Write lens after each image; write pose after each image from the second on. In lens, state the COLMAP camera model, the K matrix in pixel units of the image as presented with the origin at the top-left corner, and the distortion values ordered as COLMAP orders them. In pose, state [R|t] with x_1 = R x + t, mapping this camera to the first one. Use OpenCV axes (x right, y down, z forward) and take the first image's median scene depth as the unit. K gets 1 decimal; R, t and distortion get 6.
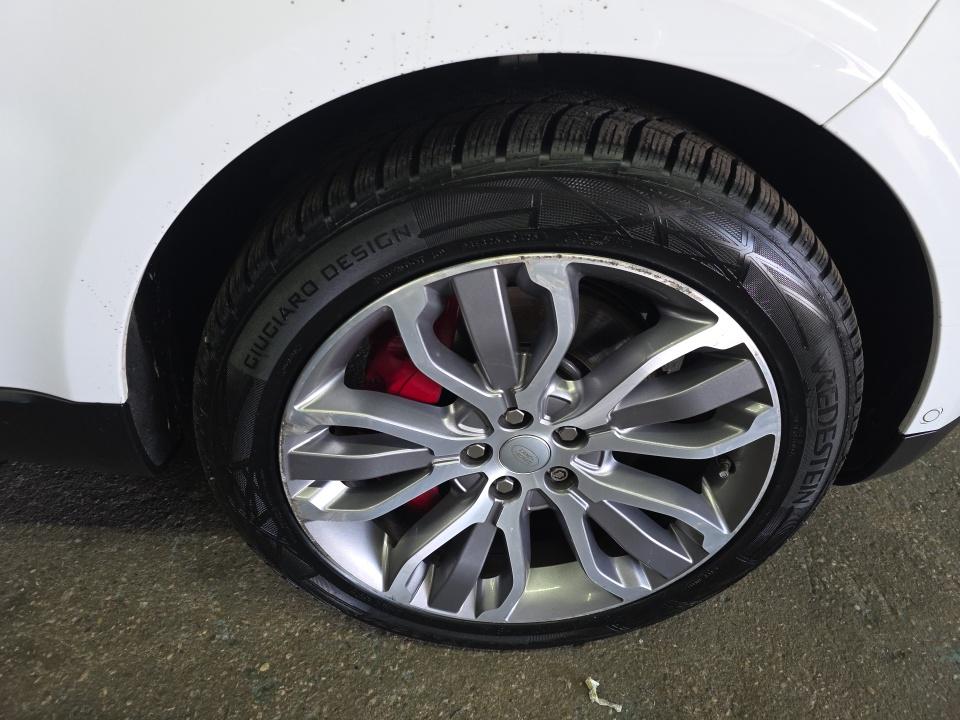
lens RADIAL K [[636.2, 0, 483.4], [0, 636.2, 360.3], [0, 0, 1]] dist [0.019351, -0.005766]
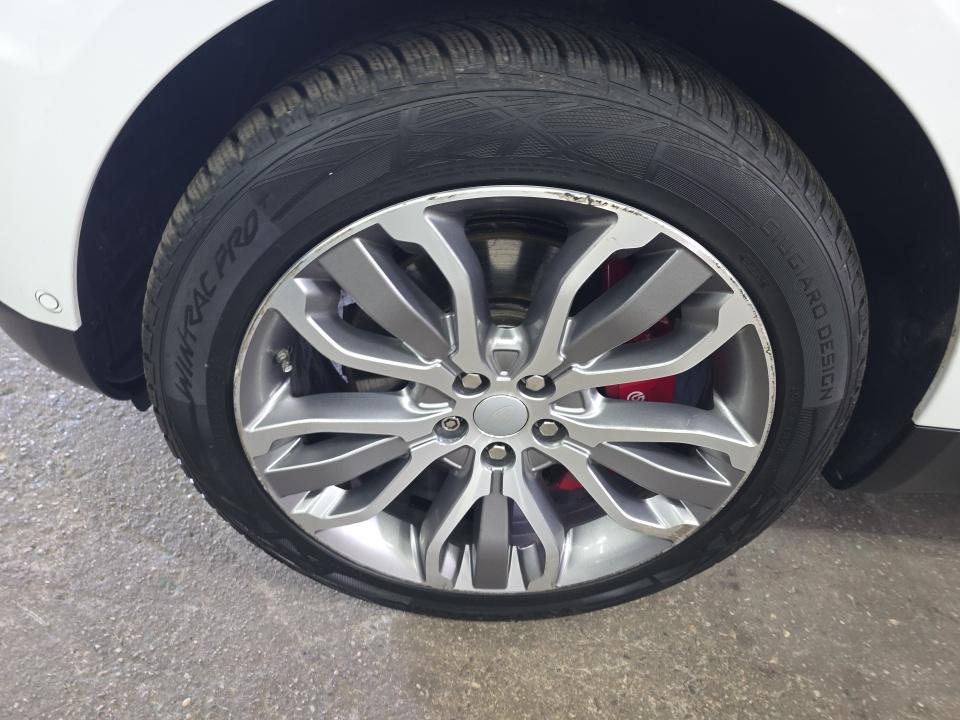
lens RADIAL K [[636.2, 0, 483.4], [0, 636.2, 360.3], [0, 0, 1]] dist [0.019351, -0.005766]
pose [[0.940383, -0.262997, -0.215669, 0.270630], [0.274758, 0.961164, 0.025941, 0.040027], [0.200471, -0.083651, 0.976122, 0.103088]]
